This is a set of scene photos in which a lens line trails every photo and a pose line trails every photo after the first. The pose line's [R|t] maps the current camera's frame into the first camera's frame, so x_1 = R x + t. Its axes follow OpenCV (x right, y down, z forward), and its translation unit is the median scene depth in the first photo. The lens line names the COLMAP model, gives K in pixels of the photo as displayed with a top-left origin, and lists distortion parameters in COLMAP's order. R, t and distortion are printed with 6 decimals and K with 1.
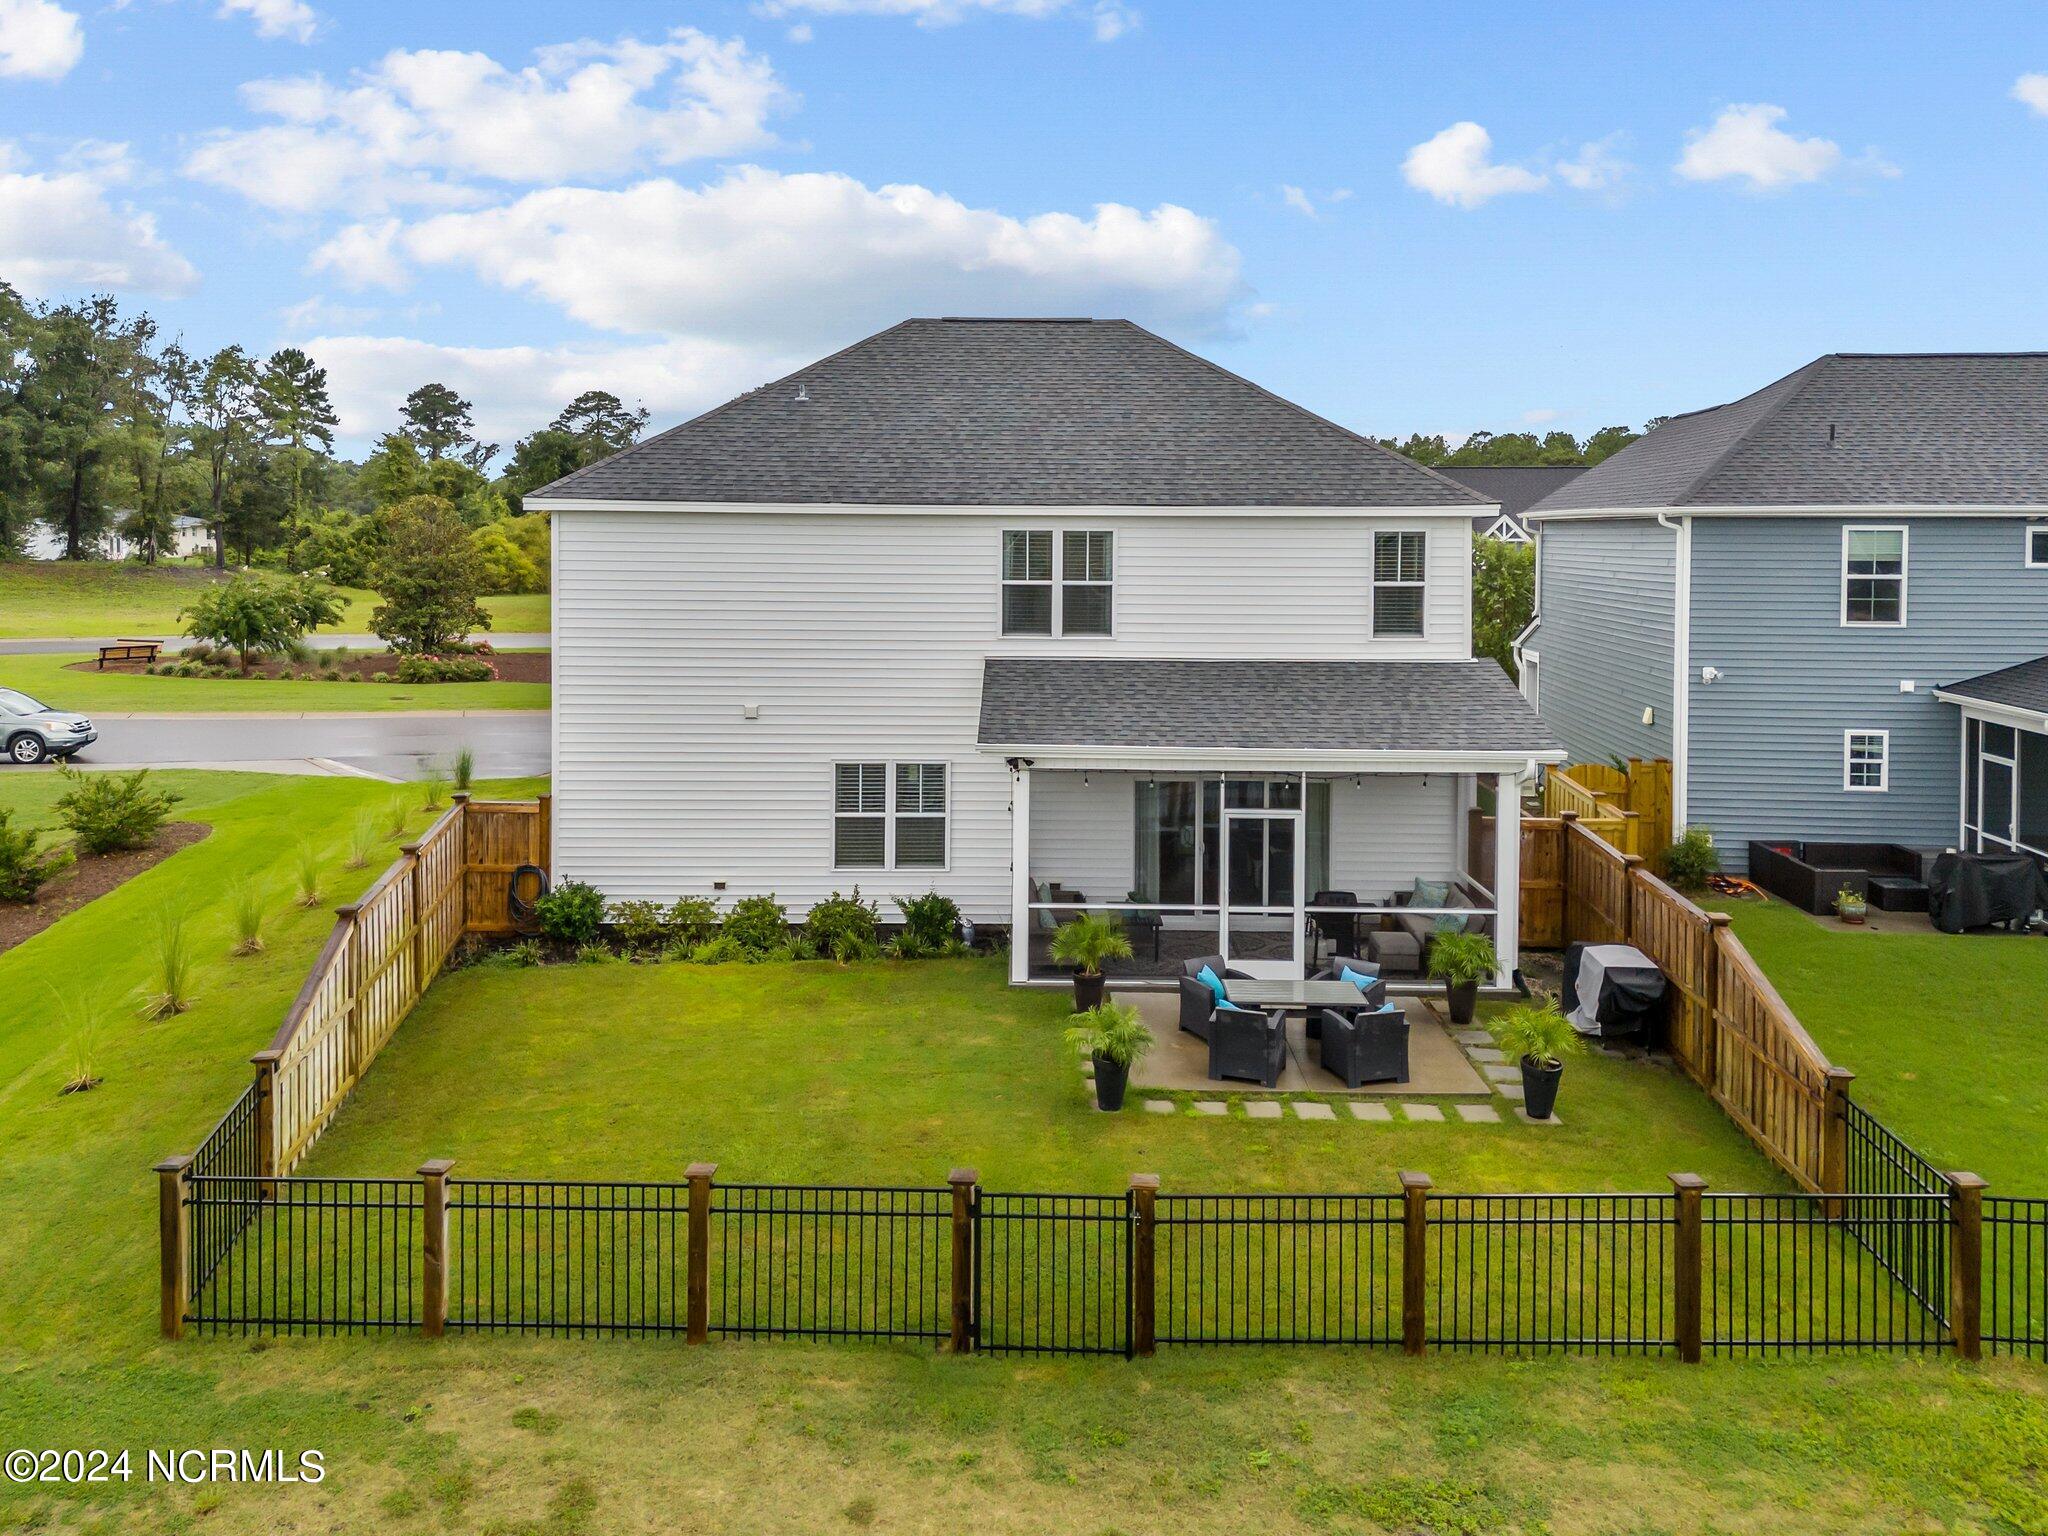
lens RADIAL K [[1541.3, 0, 1028.4], [0, 1541.3, 603.0], [0, 0, 1]] dist [0.045772, -0.001287]
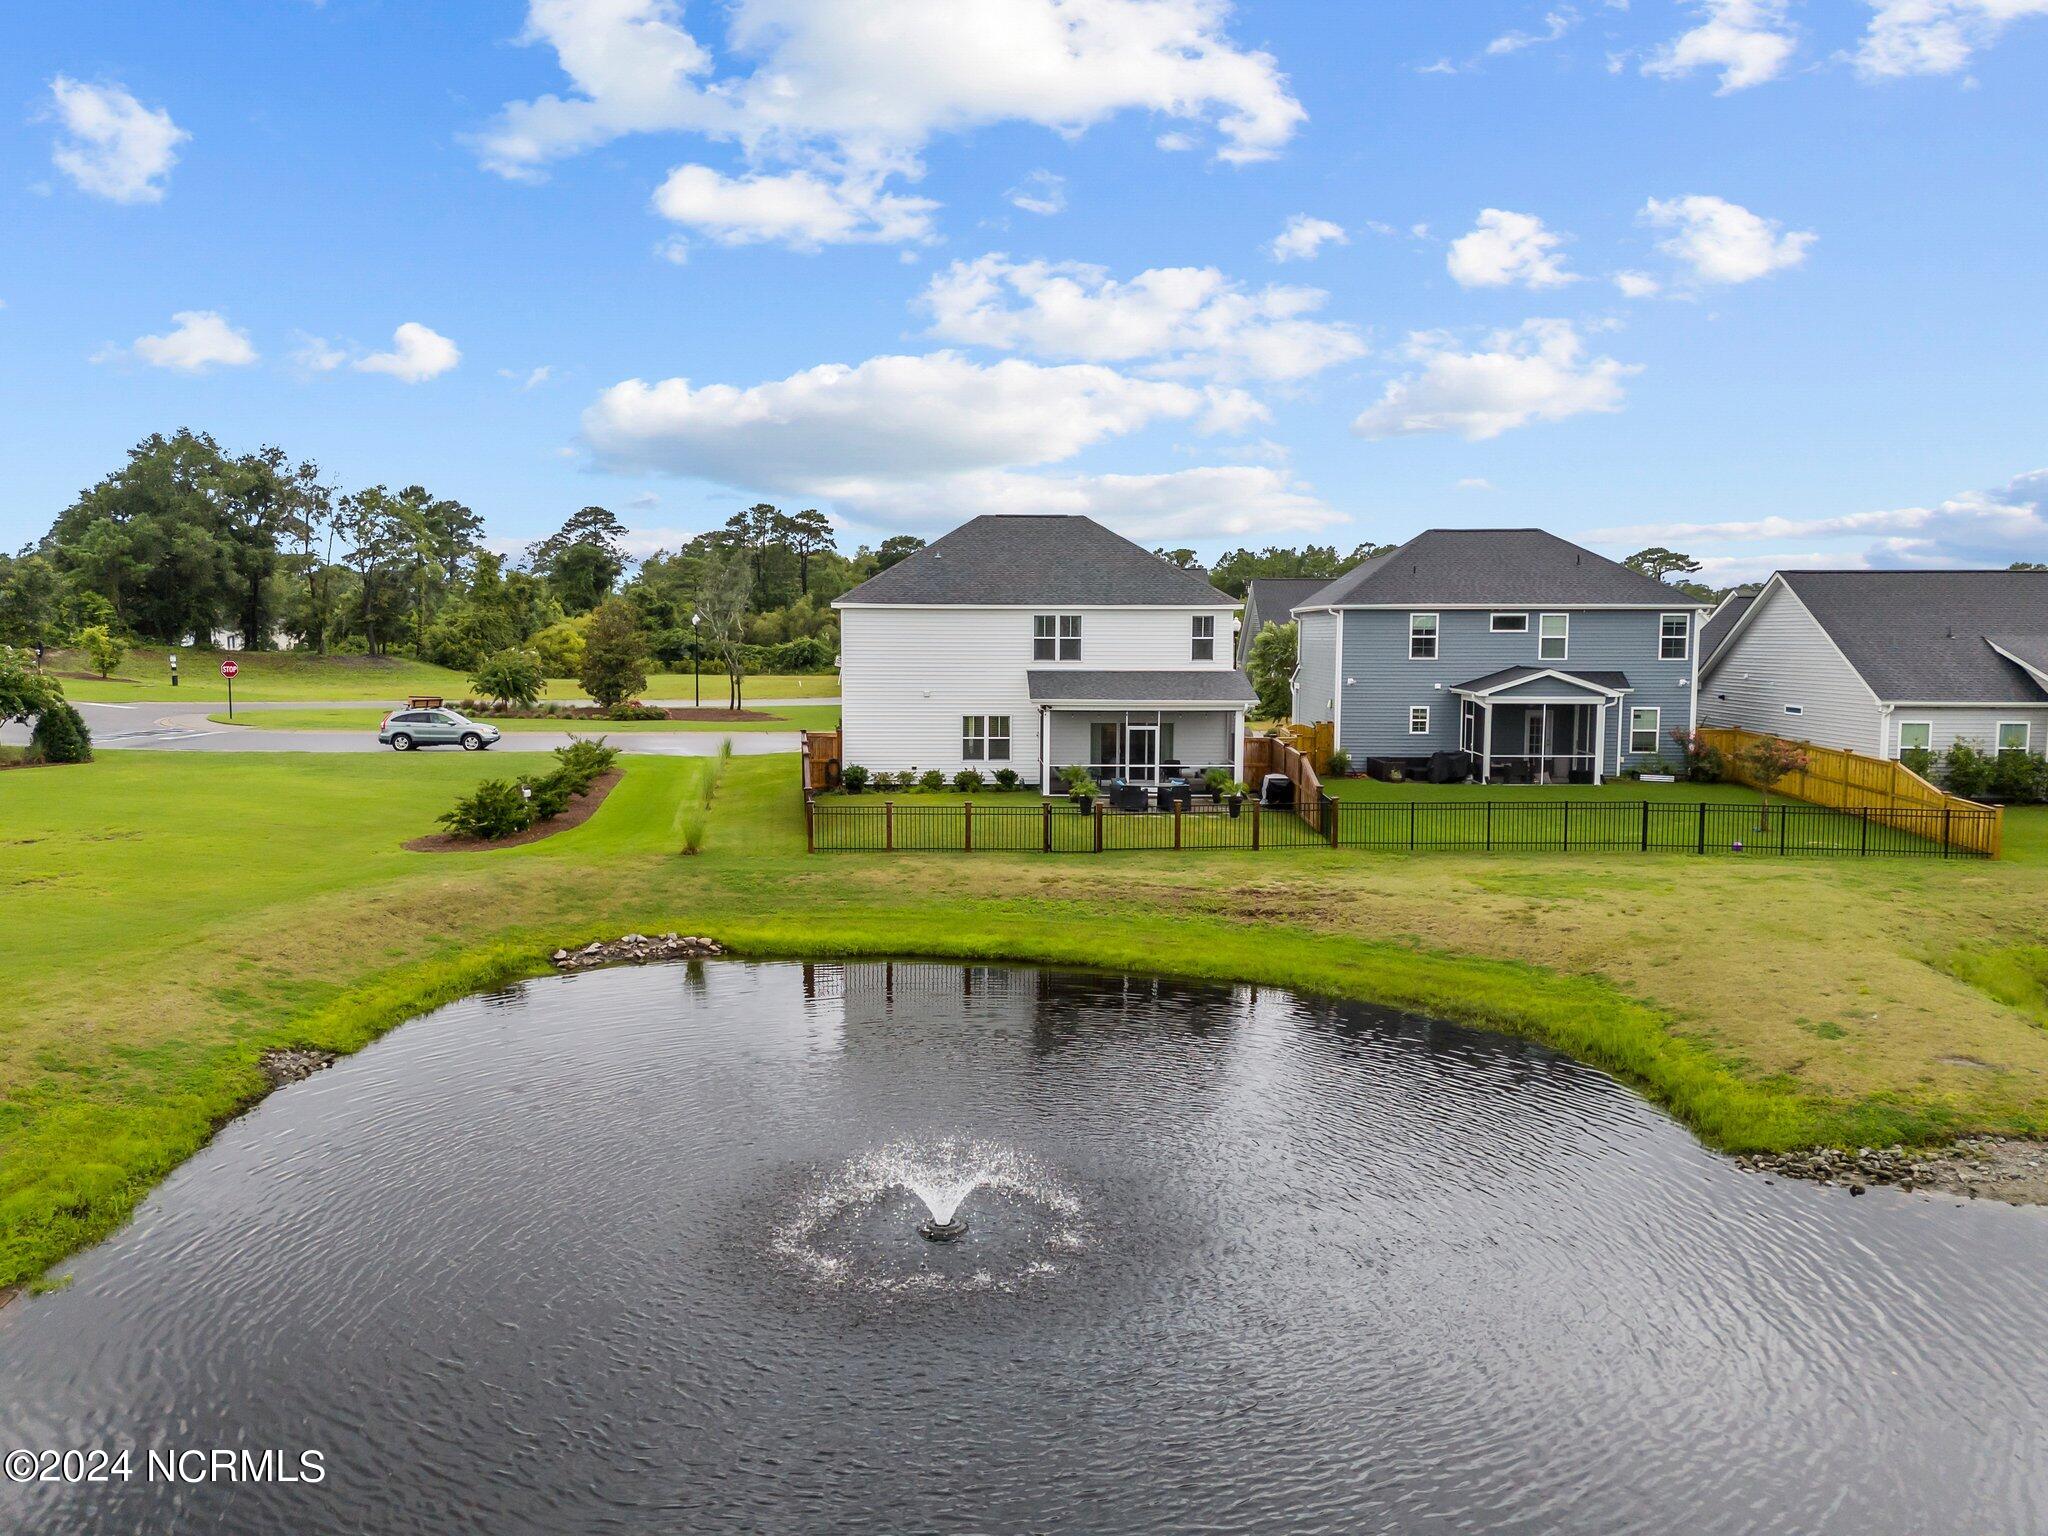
lens RADIAL K [[1485.9, 0, 1024.0], [0, 1485.9, 768.0], [0, 0, 1]] dist [0.043933, -0.000405]
pose [[0.999136, -0.006721, 0.041005, -0.125141], [0.004918, 0.999023, 0.043913, 0.084273], [-0.041260, -0.043673, 0.998194, -1.249319]]
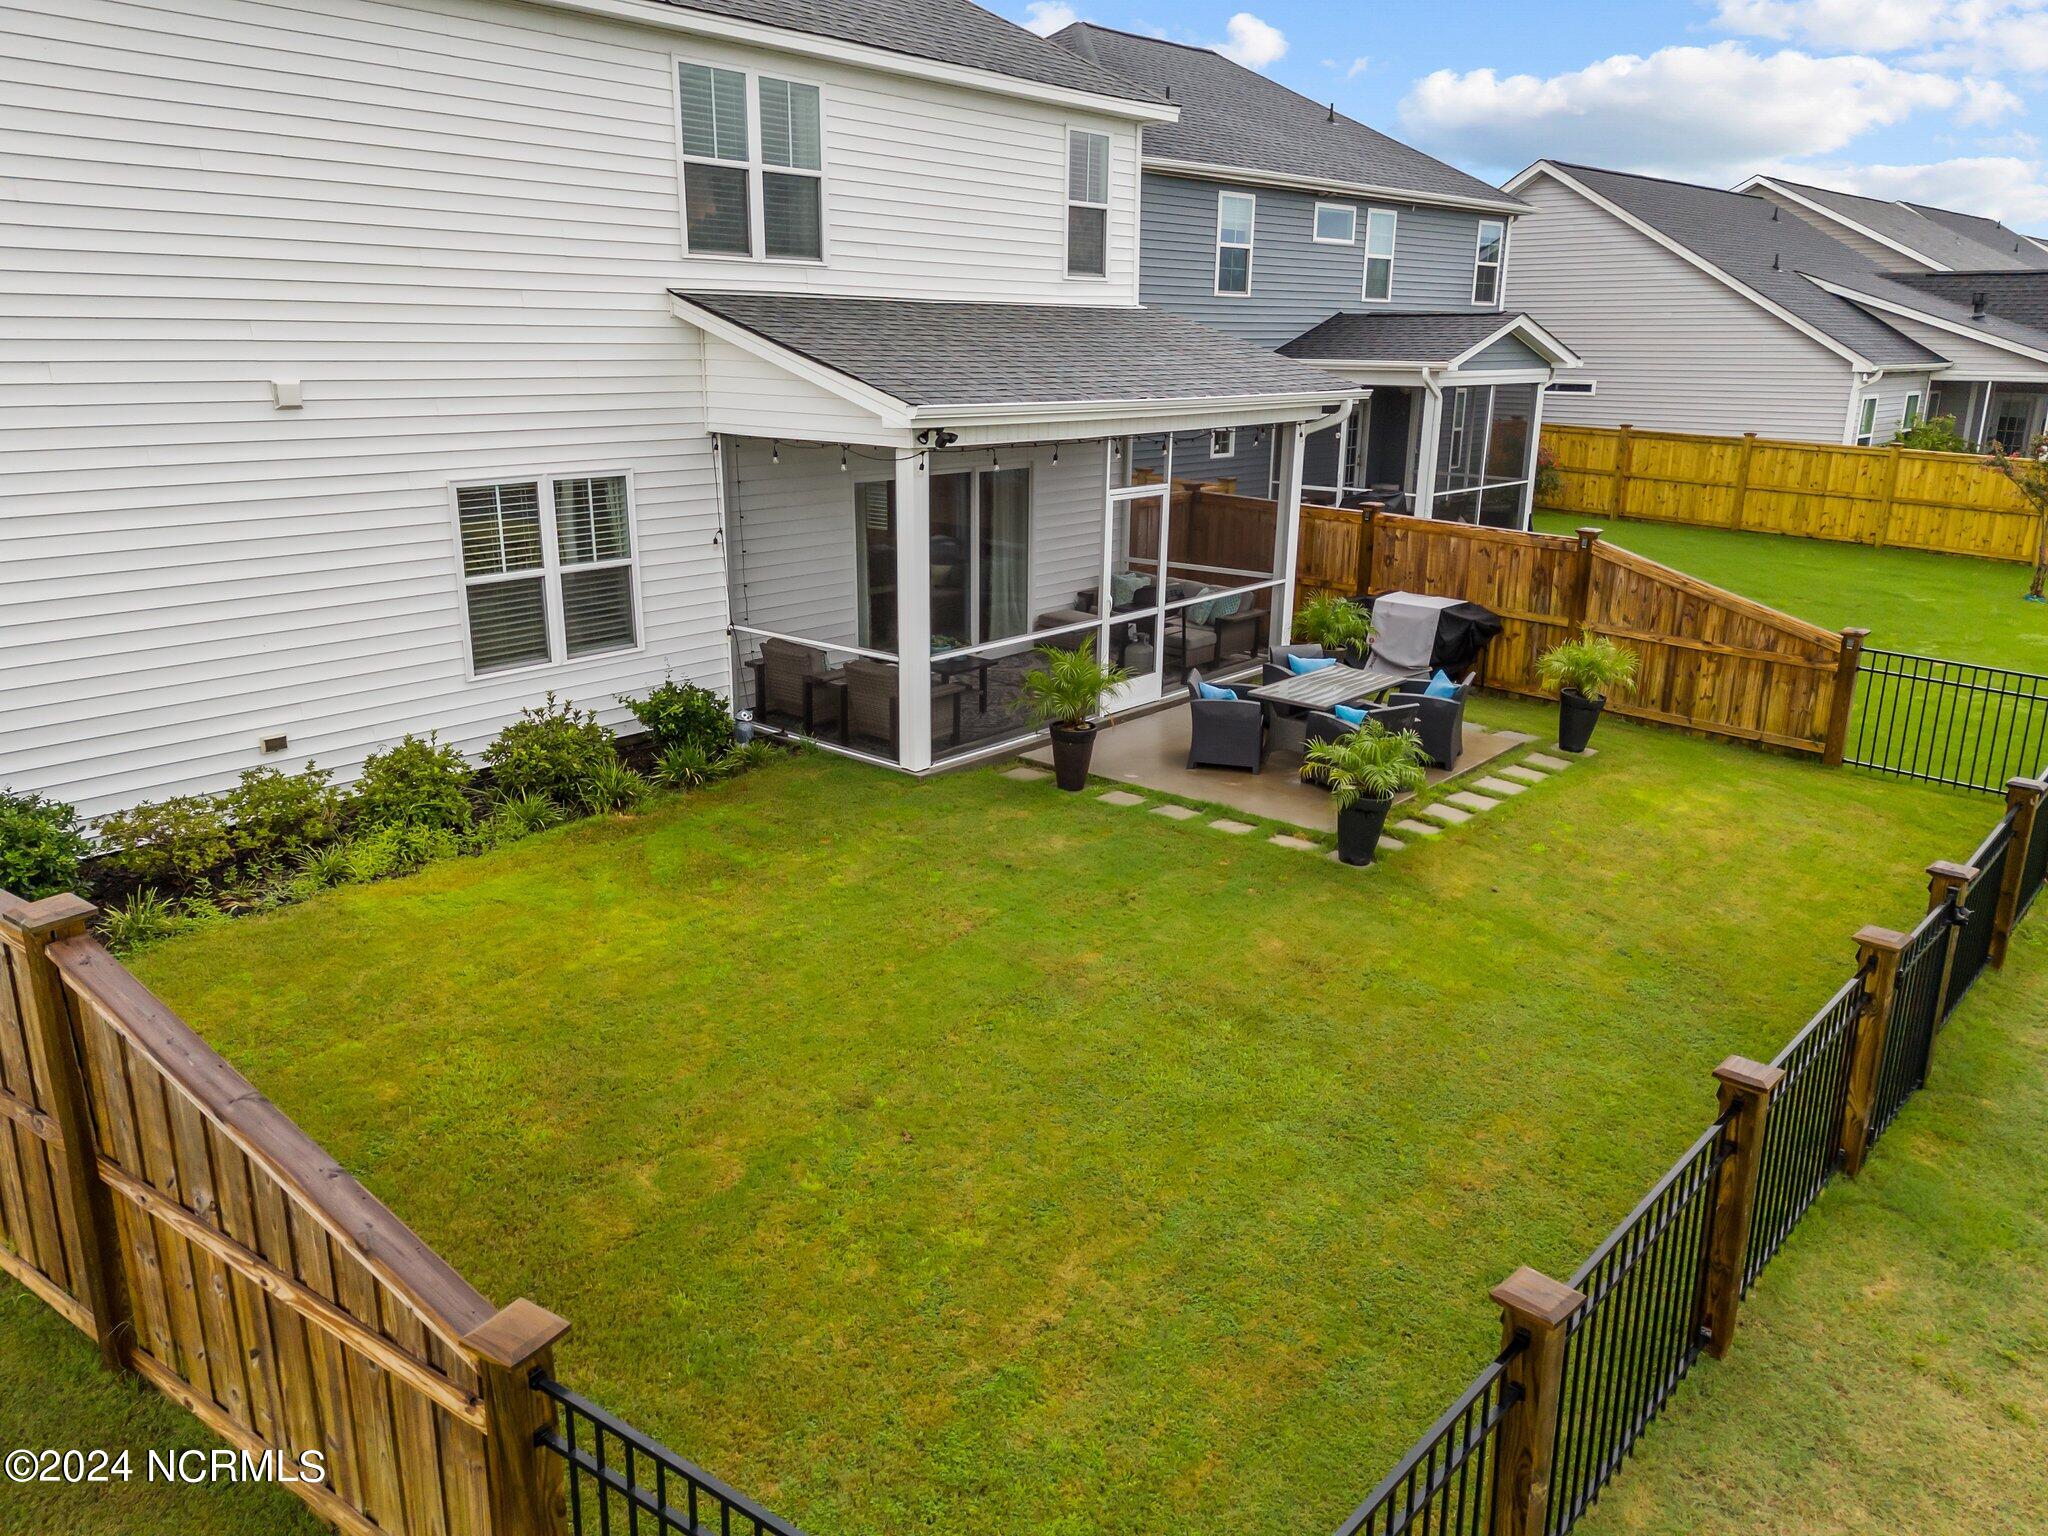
lens RADIAL K [[1485.9, 0, 1024.0], [0, 1485.9, 768.0], [0, 0, 1]] dist [0.043933, -0.000405]
pose [[0.648526, -0.212845, 0.730829, -0.405488], [0.028833, 0.966291, 0.255834, 0.069742], [-0.760647, -0.144843, 0.632801, 0.492685]]
